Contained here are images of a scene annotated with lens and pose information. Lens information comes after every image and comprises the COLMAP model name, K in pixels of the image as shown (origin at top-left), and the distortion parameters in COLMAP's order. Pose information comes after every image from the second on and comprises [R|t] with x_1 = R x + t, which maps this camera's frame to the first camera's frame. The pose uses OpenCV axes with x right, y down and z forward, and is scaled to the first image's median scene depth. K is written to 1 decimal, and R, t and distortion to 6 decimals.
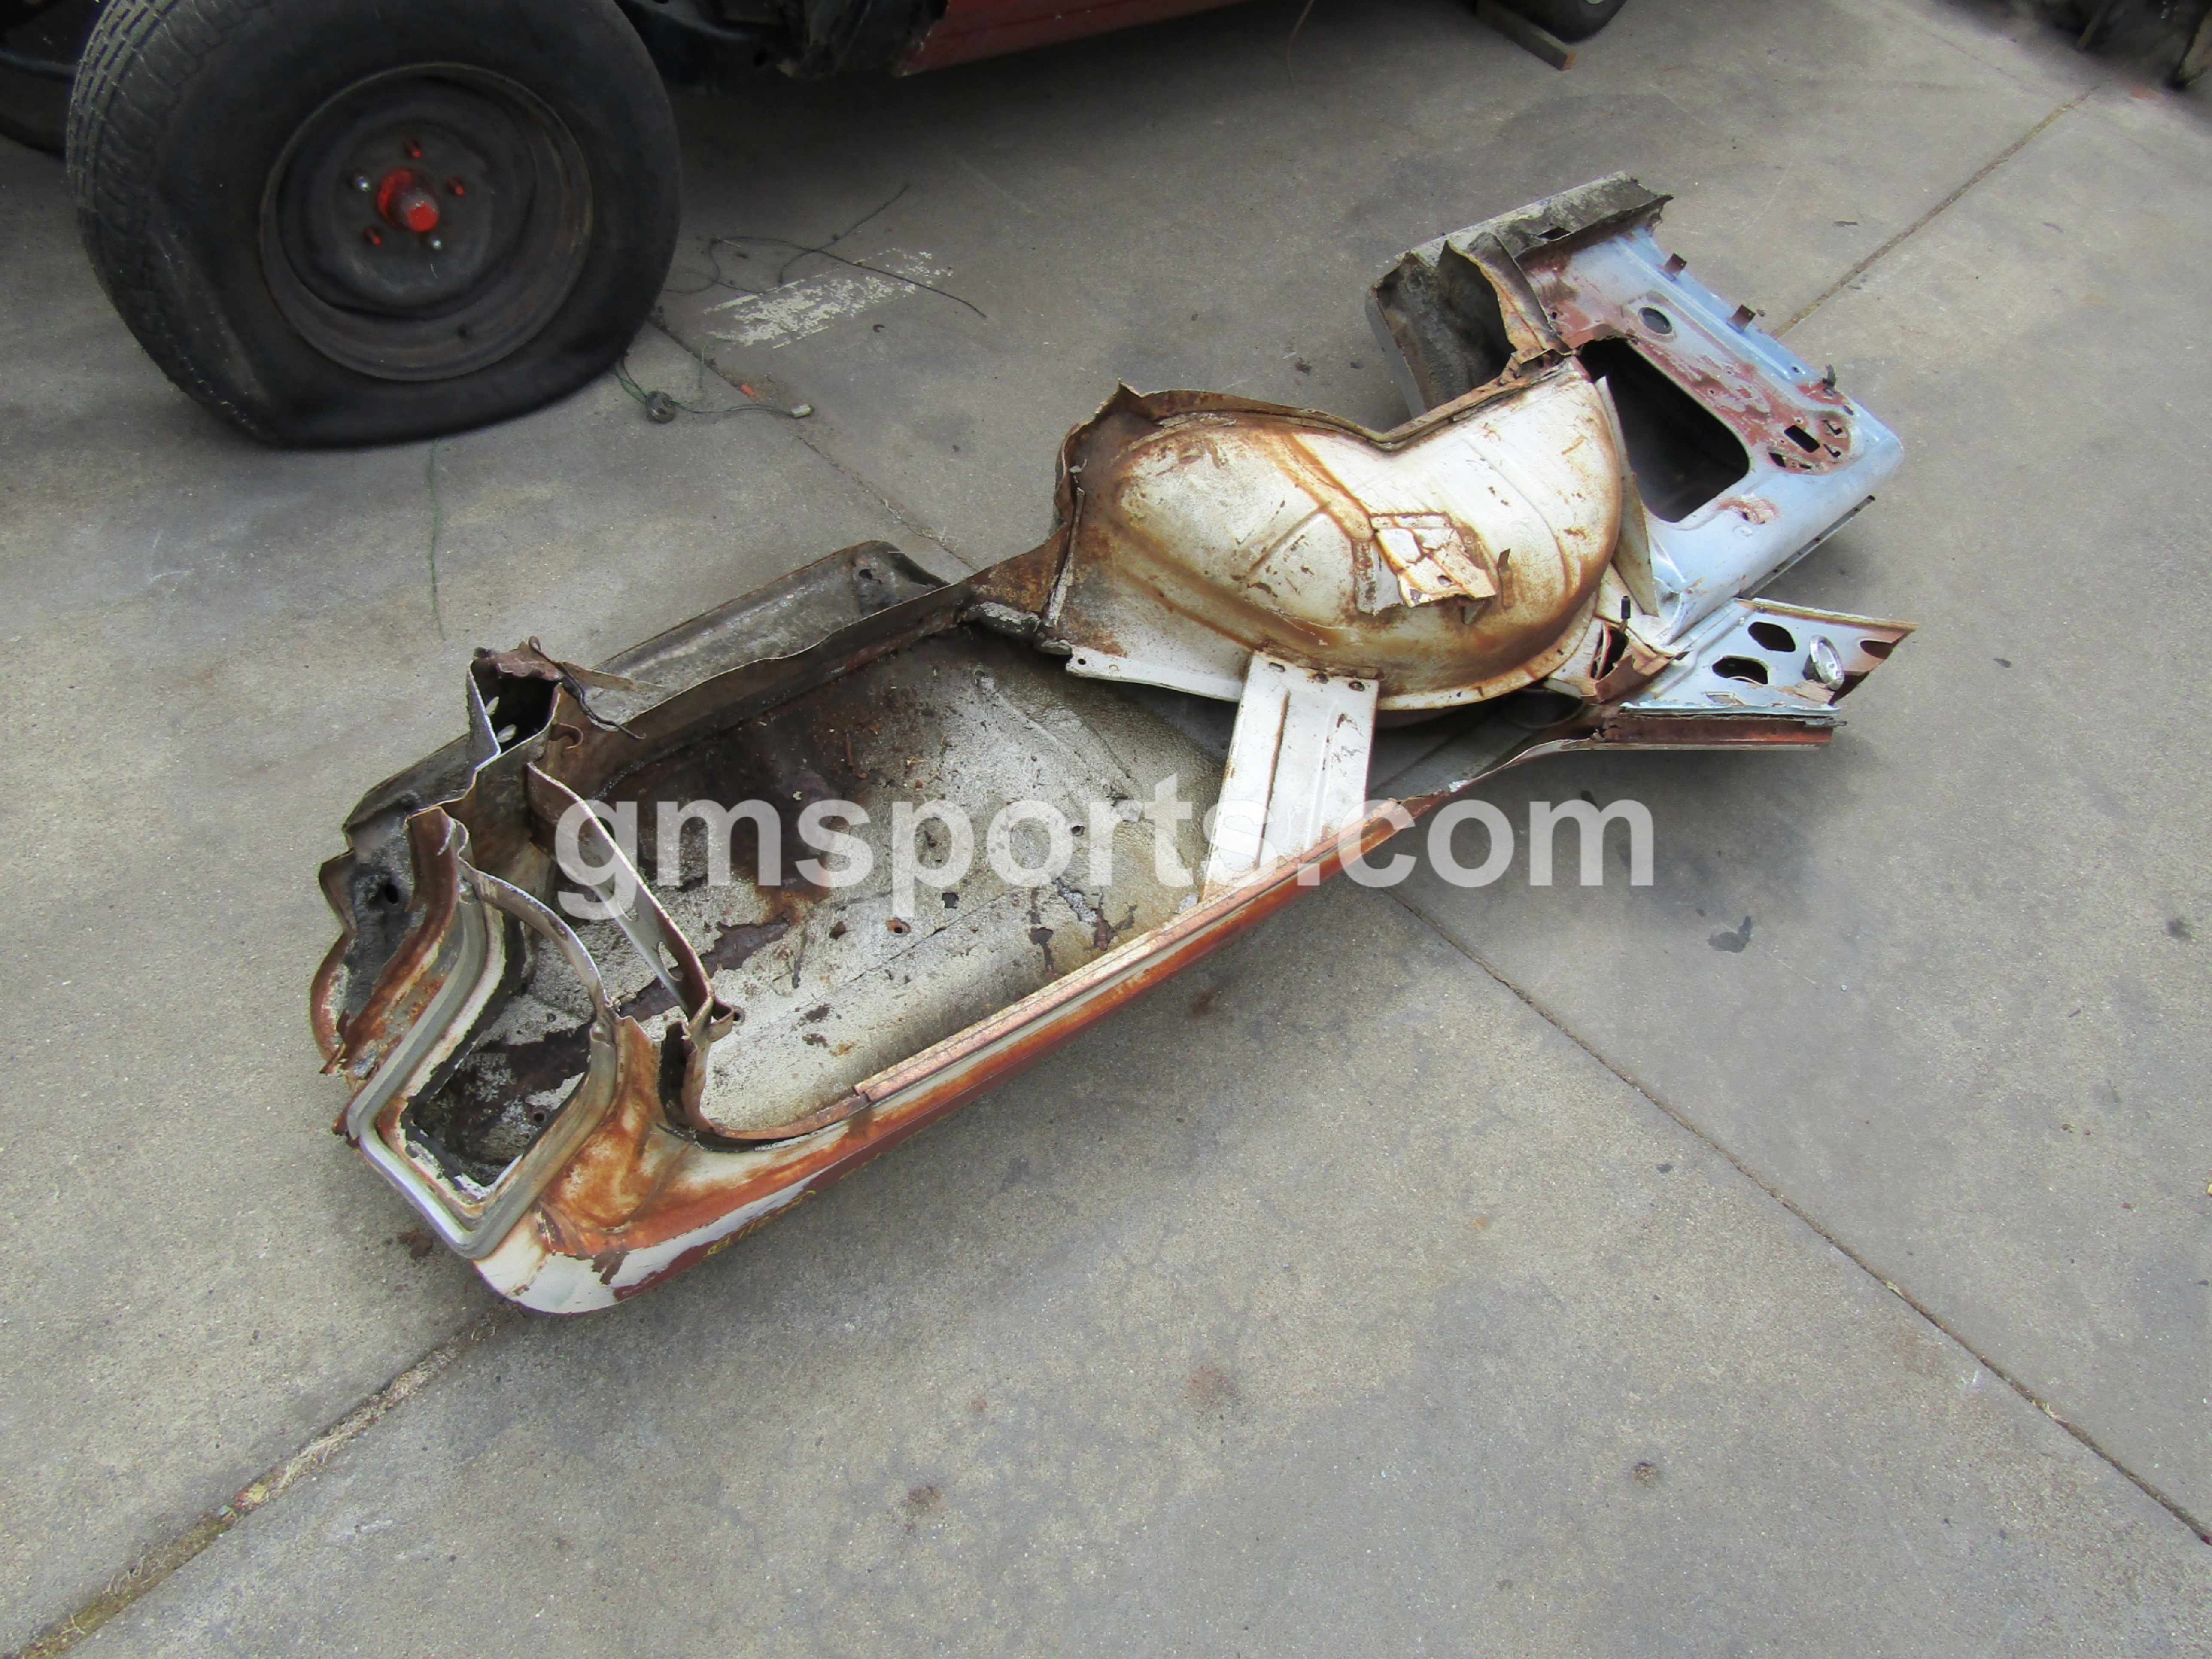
lens RADIAL K [[1550.9, 0, 1103.8], [0, 1550.9, 832.5], [0, 0, 1]] dist [-0.005983, 0.004101]
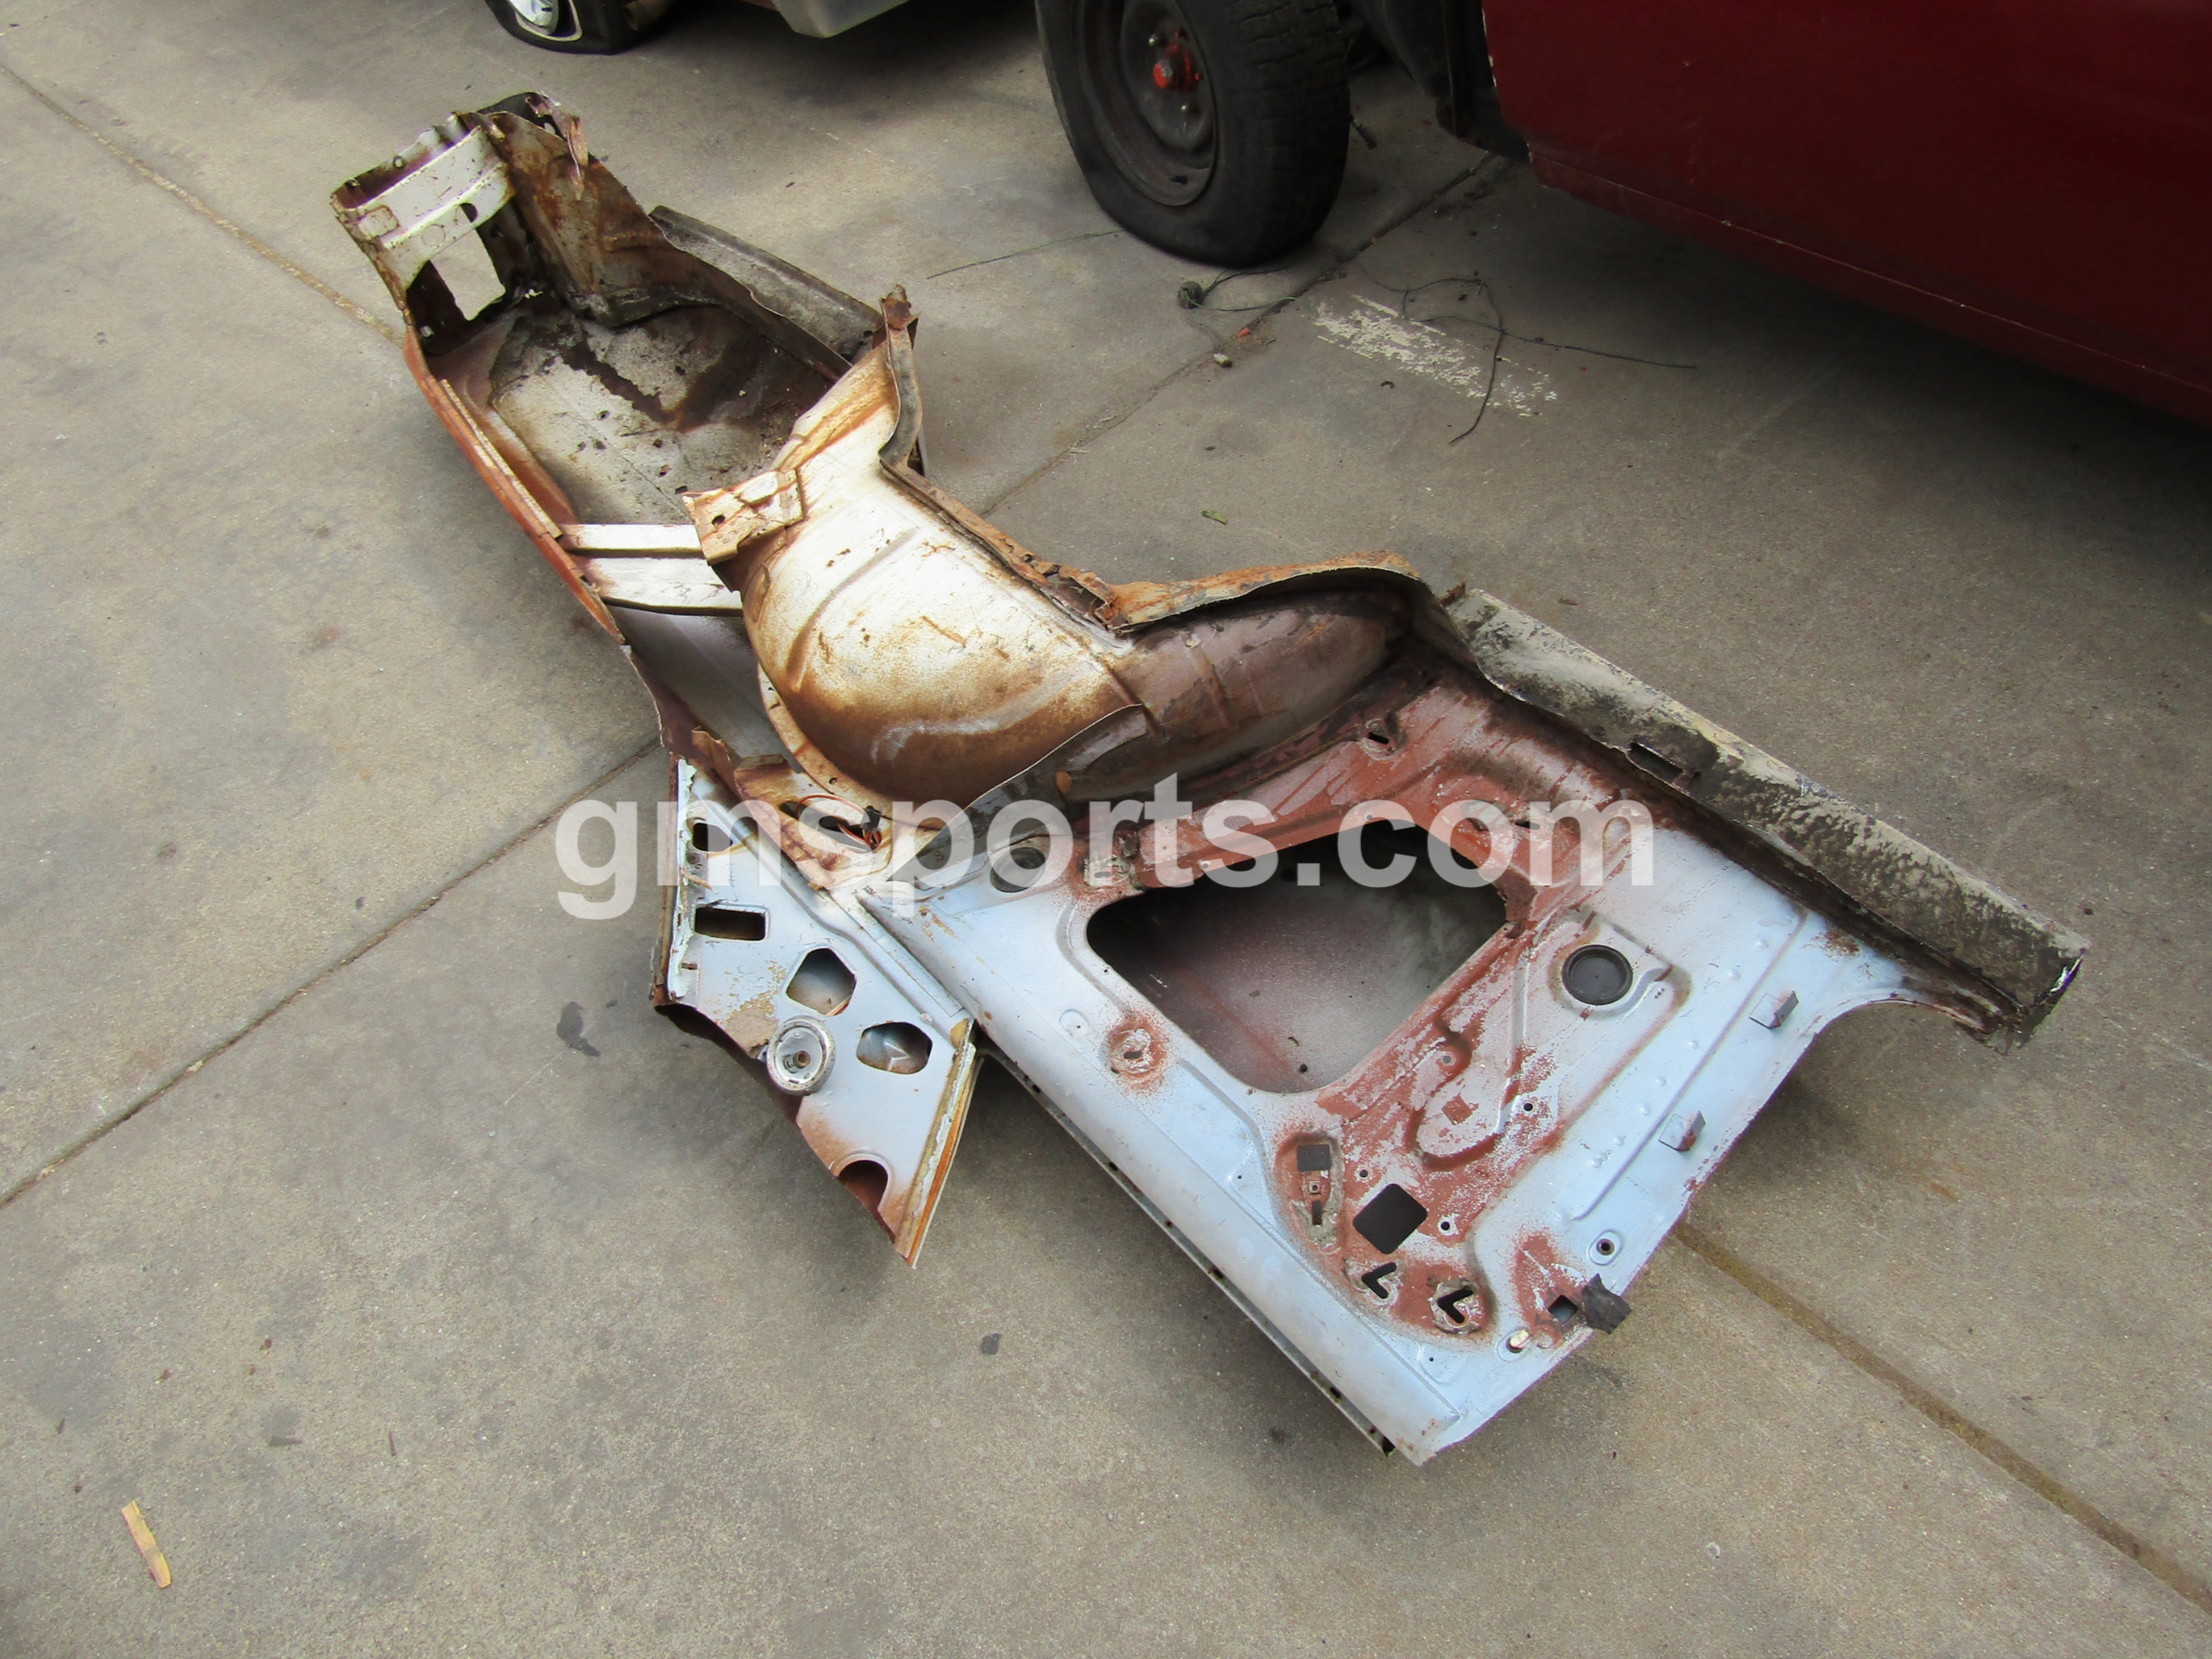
lens RADIAL K [[1555.5, 0, 1106.0], [0, 1555.5, 829.5], [0, 0, 1]] dist [0.000035, -0.001953]
pose [[-0.101367, 0.613493, -0.783167, 1.066199], [-0.680094, 0.531816, 0.504623, -0.707032], [0.726083, 0.583780, 0.363324, 0.850218]]
